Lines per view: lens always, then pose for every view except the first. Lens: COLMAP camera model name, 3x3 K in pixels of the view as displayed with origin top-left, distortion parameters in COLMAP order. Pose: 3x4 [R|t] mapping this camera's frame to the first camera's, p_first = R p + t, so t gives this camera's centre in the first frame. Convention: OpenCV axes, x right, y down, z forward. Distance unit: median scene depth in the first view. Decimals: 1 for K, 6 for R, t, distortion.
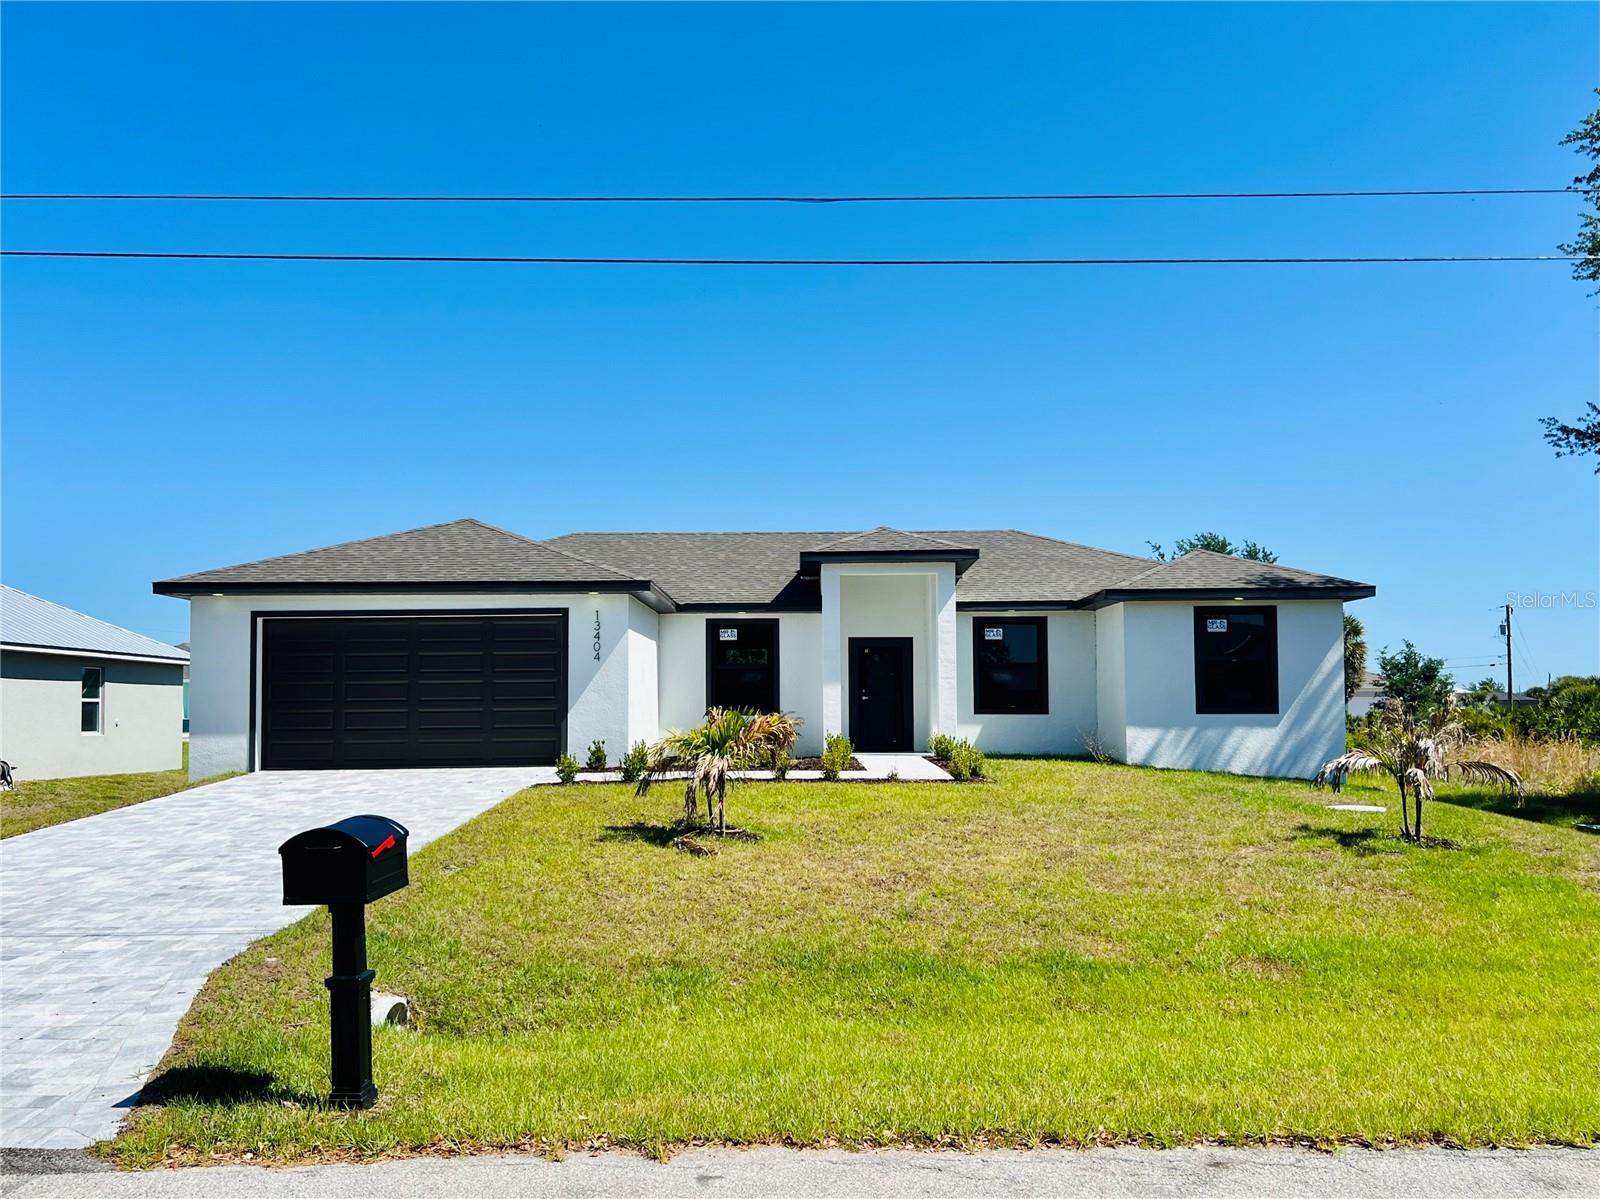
lens RADIAL K [[1256.5, 0, 804.4], [0, 1256.5, 650.0], [0, 0, 1]] dist [0.060860, -0.095385]
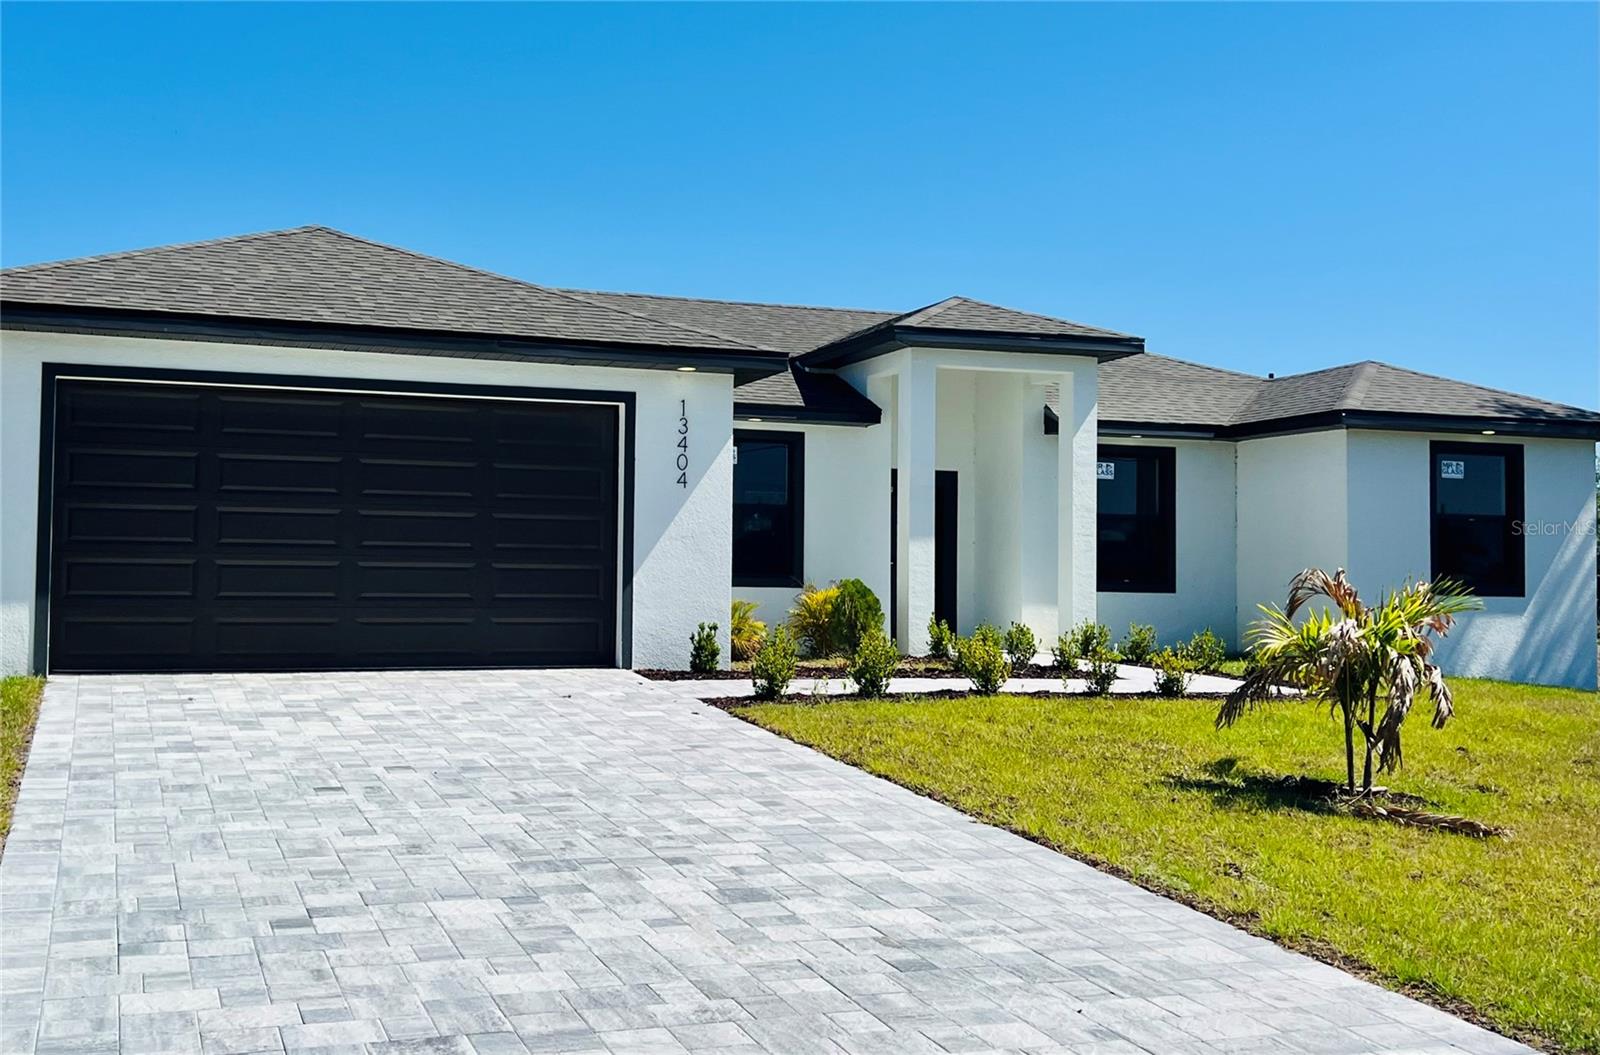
lens RADIAL K [[1742.2, 0, 747.4], [0, 1742.2, 524.3], [0, 0, 1]] dist [0.084750, -0.029664]
pose [[0.937629, 0.029671, 0.346370, -0.394731], [-0.032870, 0.999454, 0.003364, 0.021359], [-0.346081, -0.014540, 0.938092, 0.228632]]
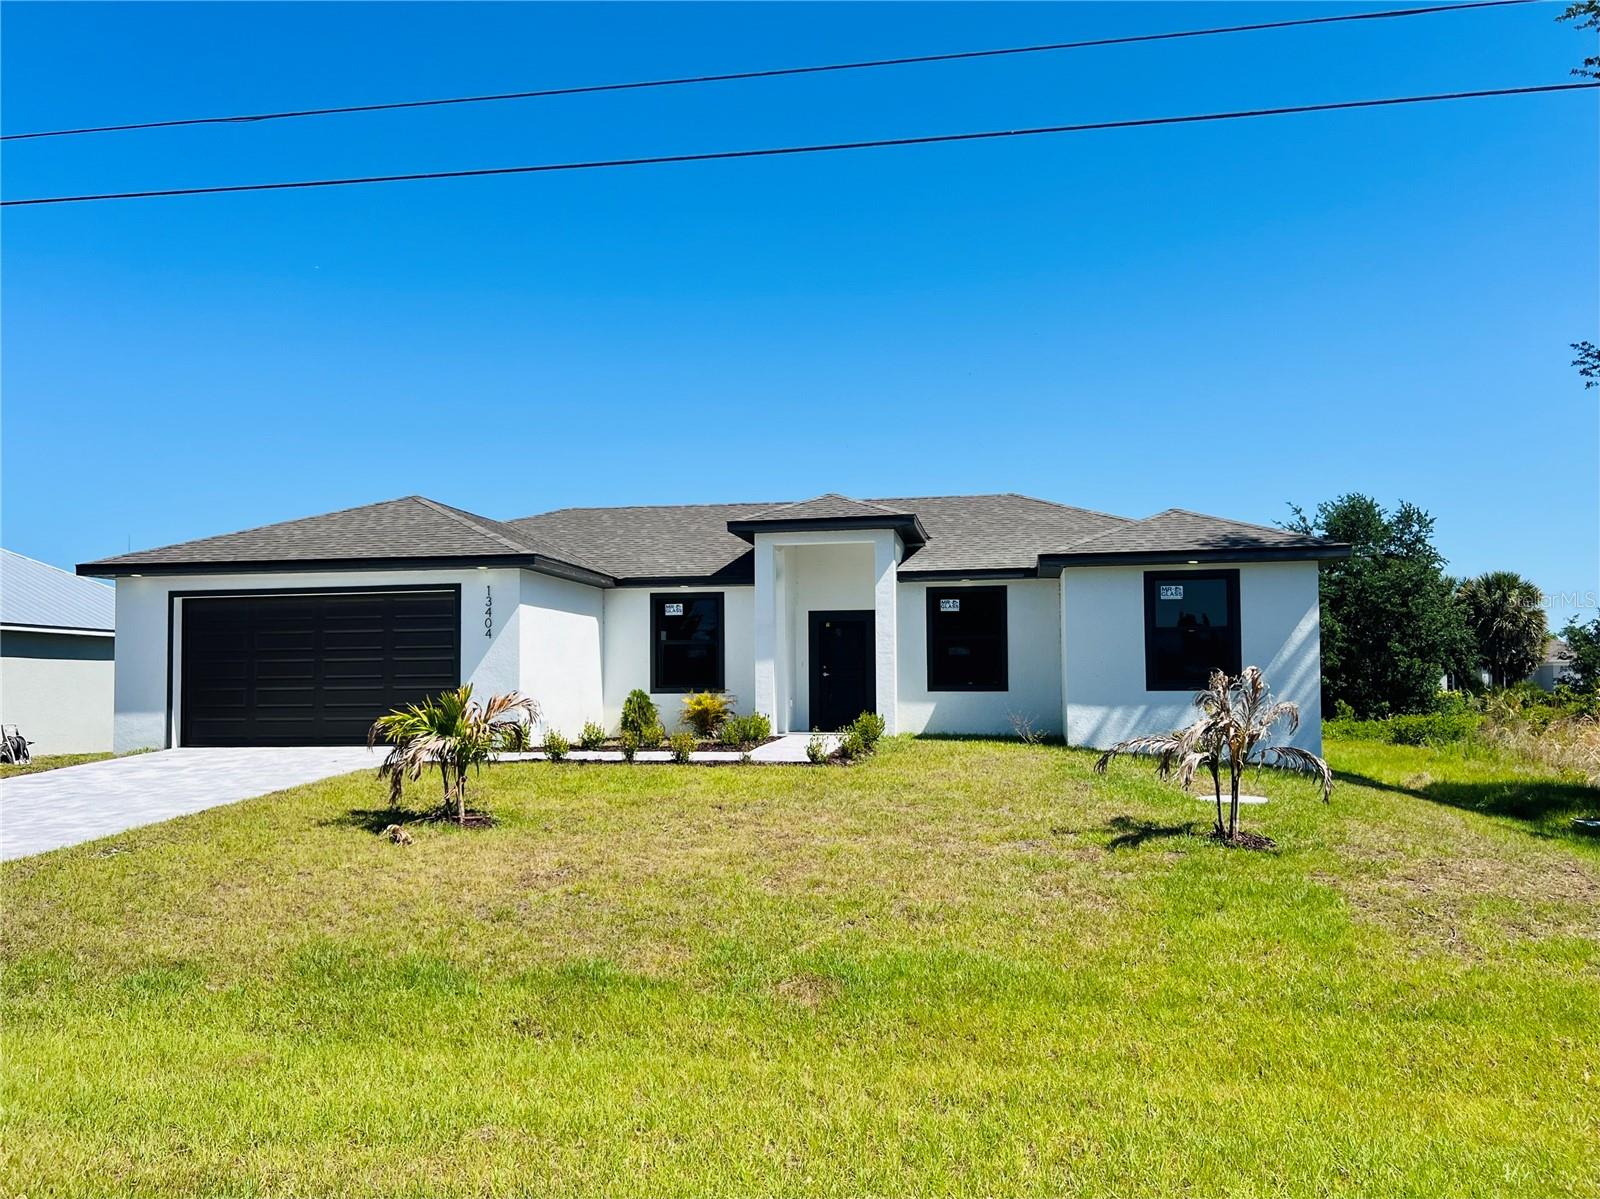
lens RADIAL K [[1256.5, 0, 804.4], [0, 1256.5, 650.0], [0, 0, 1]] dist [0.060860, -0.095385]
pose [[0.986851, -0.006581, -0.161498, 0.223424], [0.009571, 0.999797, 0.017743, 0.003226], [0.161349, -0.019056, 0.986713, 0.072723]]
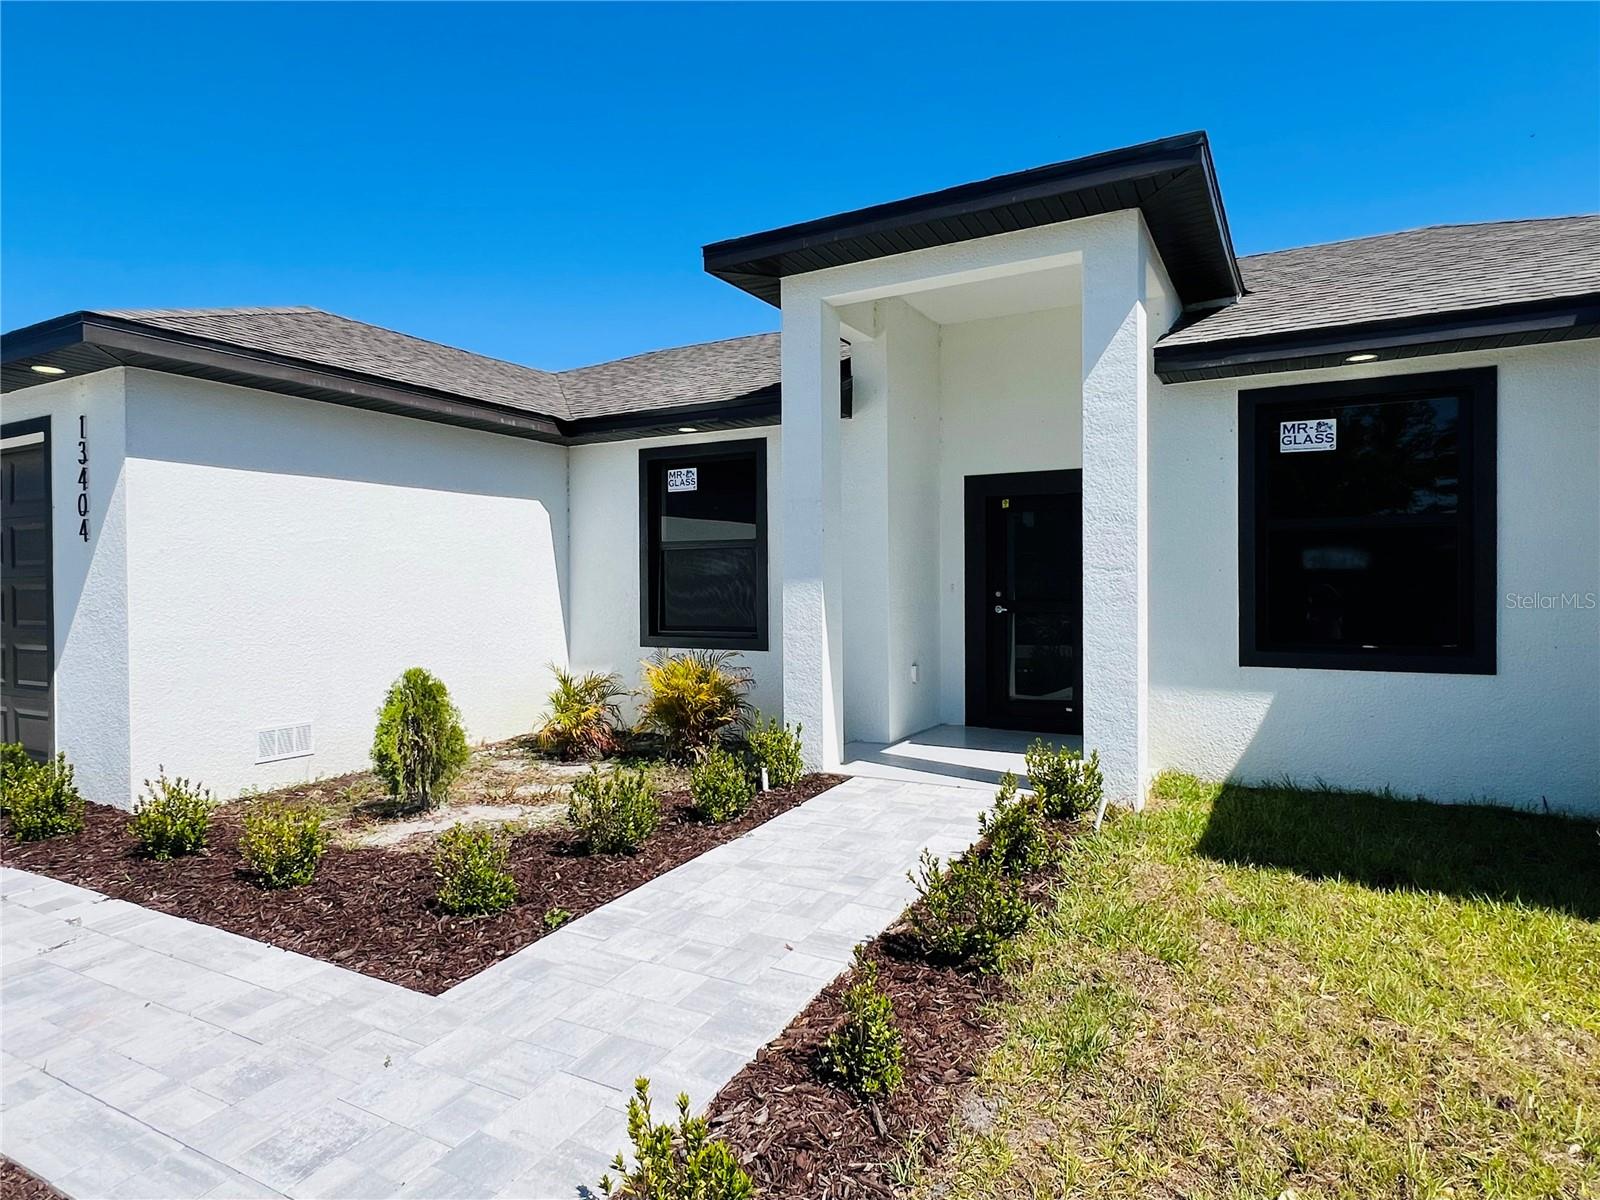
lens RADIAL K [[946.5, 0, 773.8], [0, 946.5, 597.6], [0, 0, 1]] dist [-0.005126, -0.001206]
pose [[0.871838, 0.006637, -0.489750, 0.172408], [0.025599, 0.997924, 0.059095, 0.014455], [0.489126, -0.064059, 0.869858, 0.802369]]
